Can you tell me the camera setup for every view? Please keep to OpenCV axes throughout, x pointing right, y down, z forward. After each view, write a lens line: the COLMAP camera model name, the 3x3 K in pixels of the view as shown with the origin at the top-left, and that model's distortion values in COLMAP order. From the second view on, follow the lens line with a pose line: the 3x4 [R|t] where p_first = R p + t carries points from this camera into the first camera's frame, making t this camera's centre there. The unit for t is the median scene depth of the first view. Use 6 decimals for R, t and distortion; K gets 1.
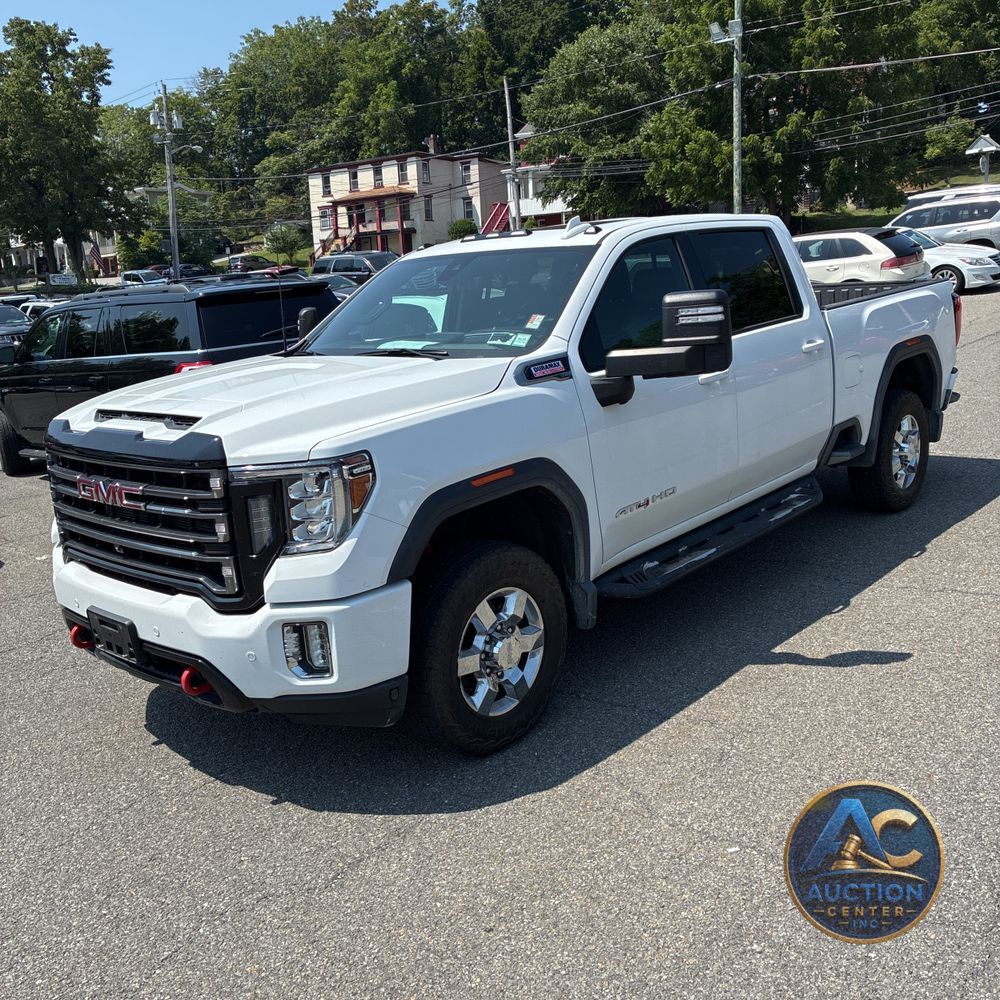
lens RADIAL K [[1020.9, 0, 492.3], [0, 1020.9, 487.4], [0, 0, 1]] dist [0.025063, 0.000000]
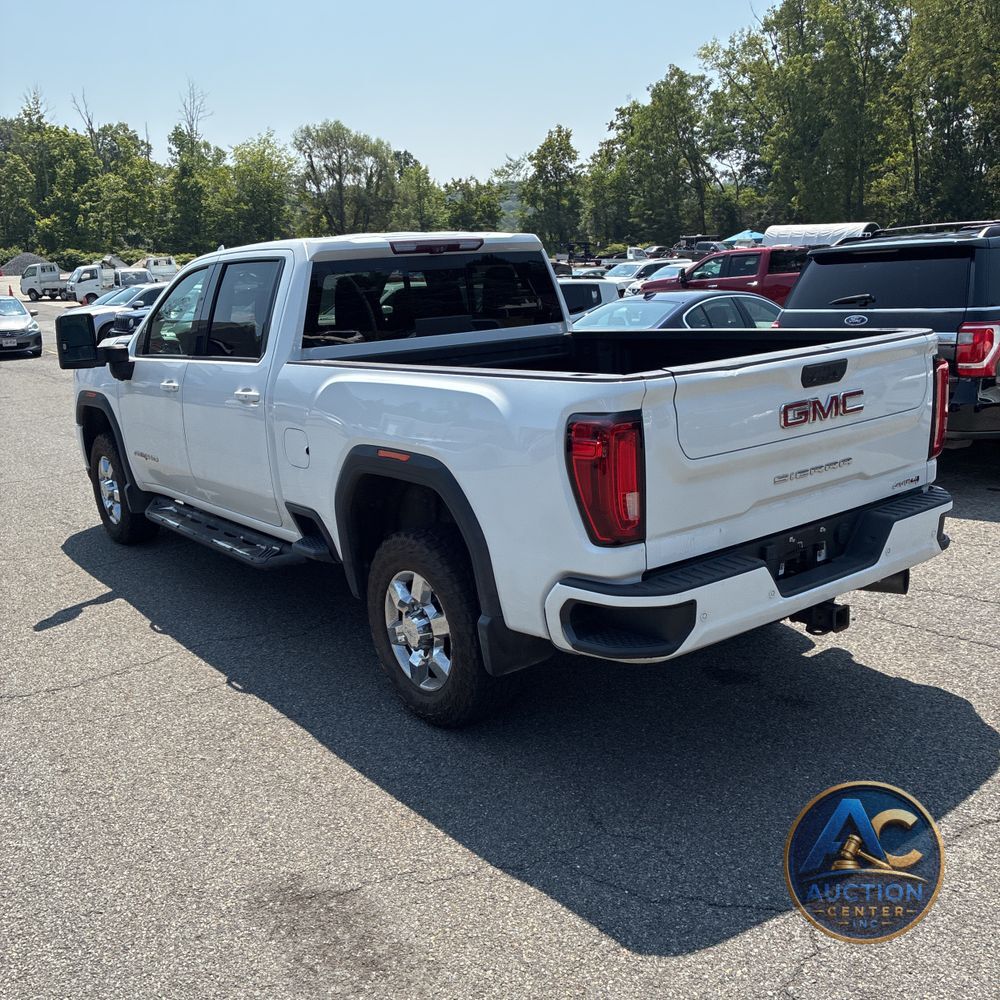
lens RADIAL K [[1020.9, 0, 498.5], [0, 1020.9, 504.2], [0, 0, 1]] dist [0.025063, 0.000000]
pose [[-0.190524, 0.308782, -0.931855, 0.138959], [-0.144529, 0.930076, 0.337742, -0.046970], [0.970985, 0.199028, -0.132574, 0.165391]]
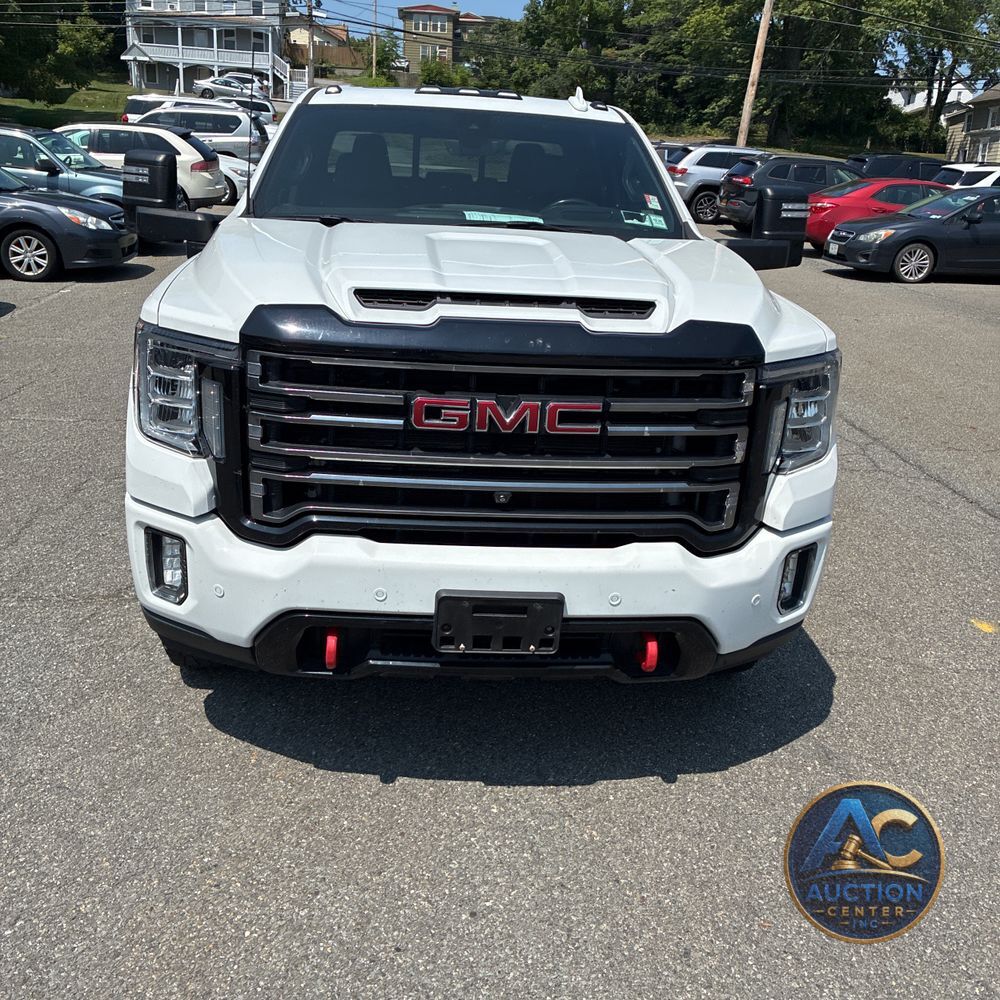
lens RADIAL K [[1020.9, 0, 482.8], [0, 1020.9, 496.7], [0, 0, 1]] dist [0.025063, 0.000000]
pose [[0.683978, -0.123289, 0.719009, -0.070358], [0.054700, 0.991508, 0.117980, -0.001748], [-0.727449, -0.041366, 0.684914, 0.044664]]
